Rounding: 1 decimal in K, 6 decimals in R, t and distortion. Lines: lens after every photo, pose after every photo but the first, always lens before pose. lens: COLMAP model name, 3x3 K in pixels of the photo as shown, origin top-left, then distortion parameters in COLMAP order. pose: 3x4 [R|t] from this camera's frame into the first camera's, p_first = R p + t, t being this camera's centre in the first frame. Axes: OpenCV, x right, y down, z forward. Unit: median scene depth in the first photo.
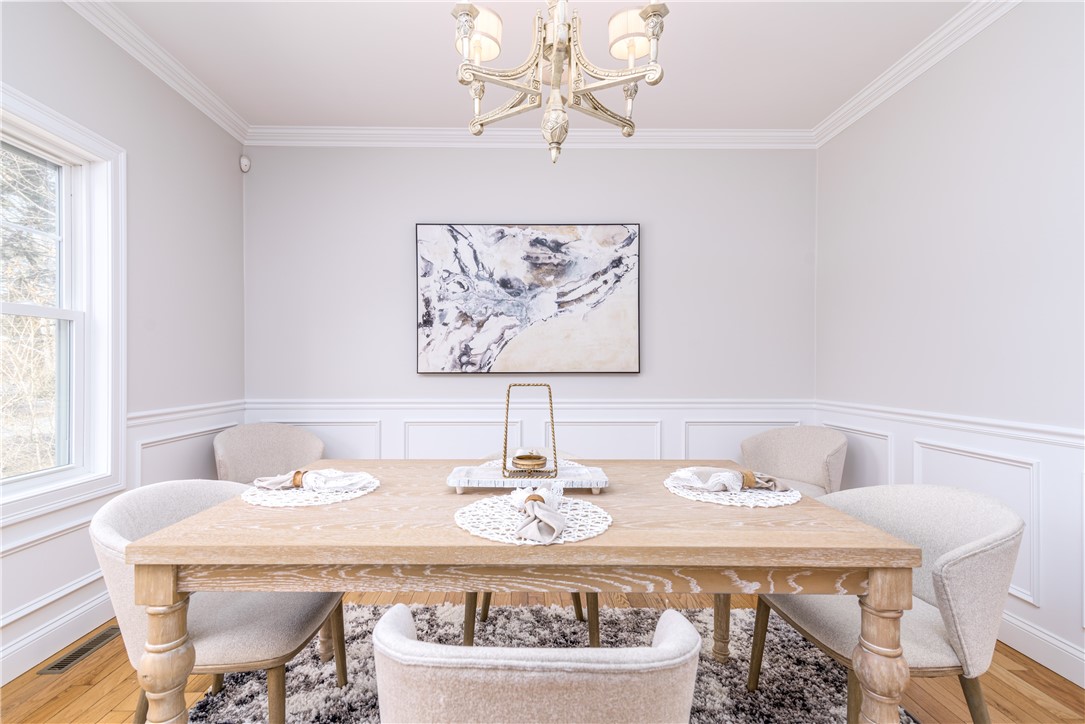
lens RADIAL K [[495.1, 0, 542.5], [0, 495.1, 362.0], [0, 0, 1]] dist [0.015430, 0.000249]
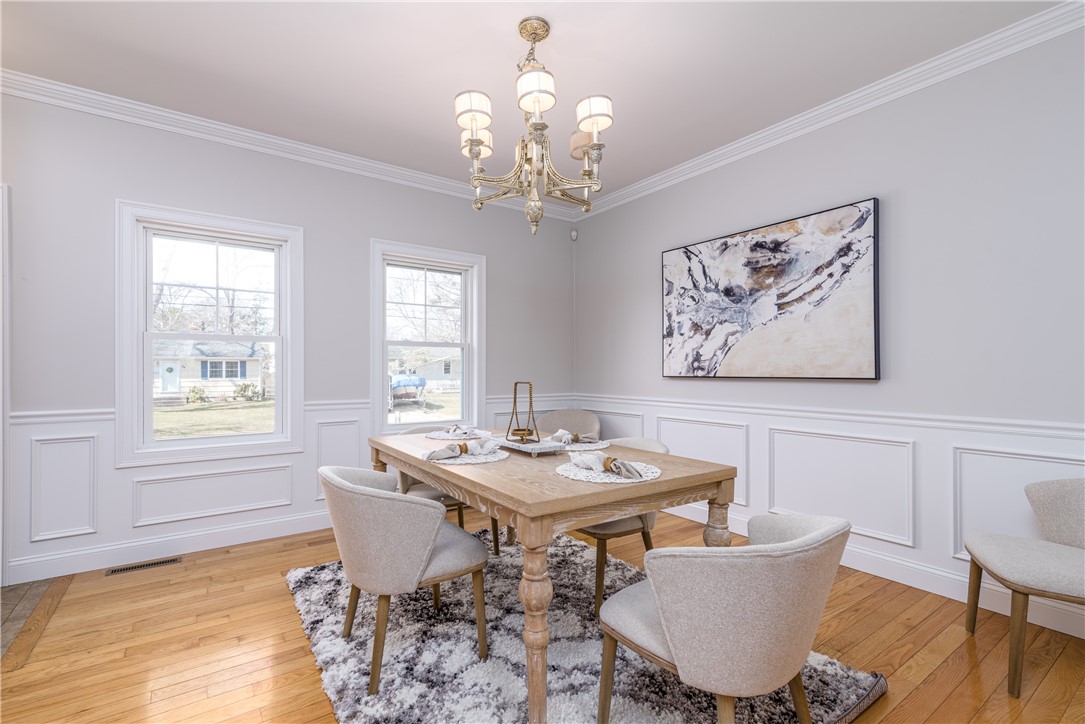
lens RADIAL K [[496.1, 0, 545.0], [0, 496.1, 366.2], [0, 0, 1]] dist [0.017306, 0.000098]
pose [[0.575236, -0.007005, -0.817958, 0.561149], [0.006578, 0.999971, -0.003937, -0.000017], [0.817961, -0.003116, 0.575265, 0.076641]]
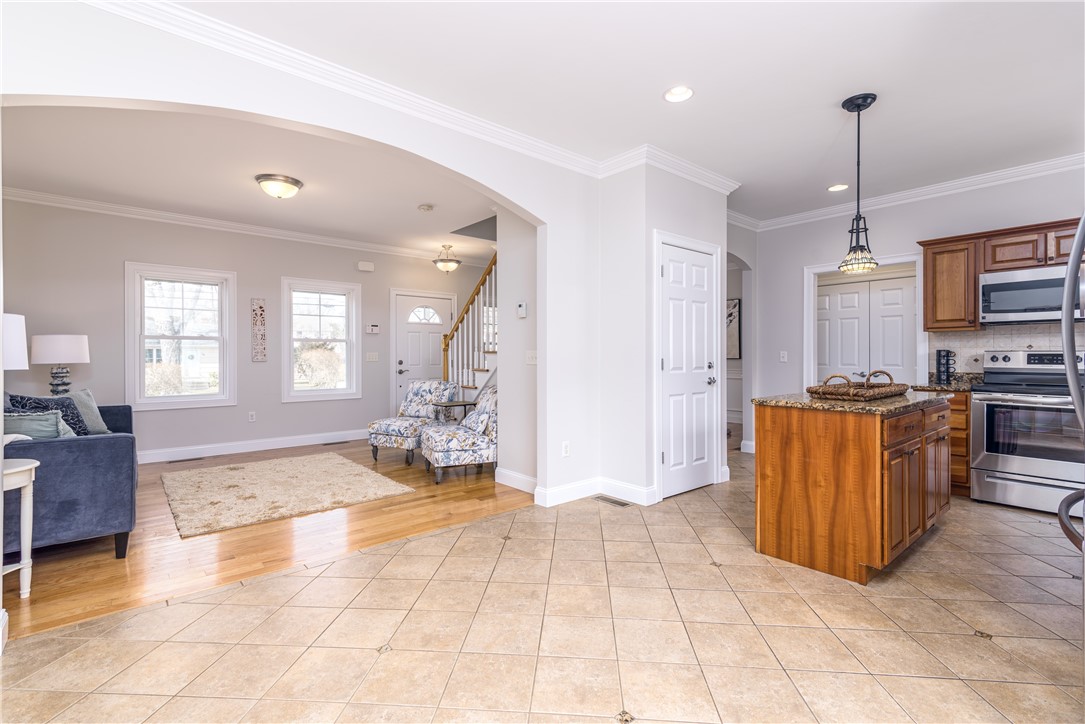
lens RADIAL K [[491.1, 0, 542.5], [0, 491.1, 359.0], [0, 0, 1]] dist [0.014455, 0.000143]
pose [[0.641939, 0.000613, -0.766755, 1.470040], [0.008645, 0.999930, 0.008038, -0.004266], [0.766707, -0.011788, 0.641889, -1.360393]]
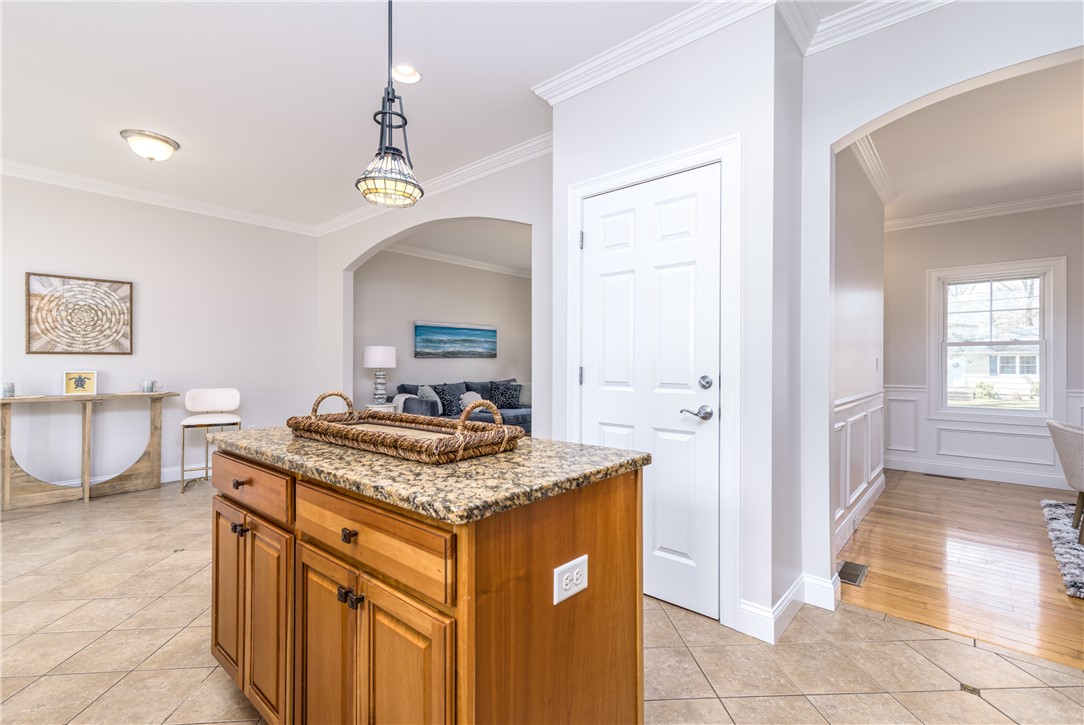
lens RADIAL K [[494.6, 0, 542.0], [0, 494.6, 362.5], [0, 0, 1]] dist [0.015430, 0.000249]
pose [[-0.659842, -0.005370, -0.751385, 1.405981], [0.000145, 0.999974, -0.007274, 0.005385], [0.751404, -0.004909, -0.659824, 0.095417]]
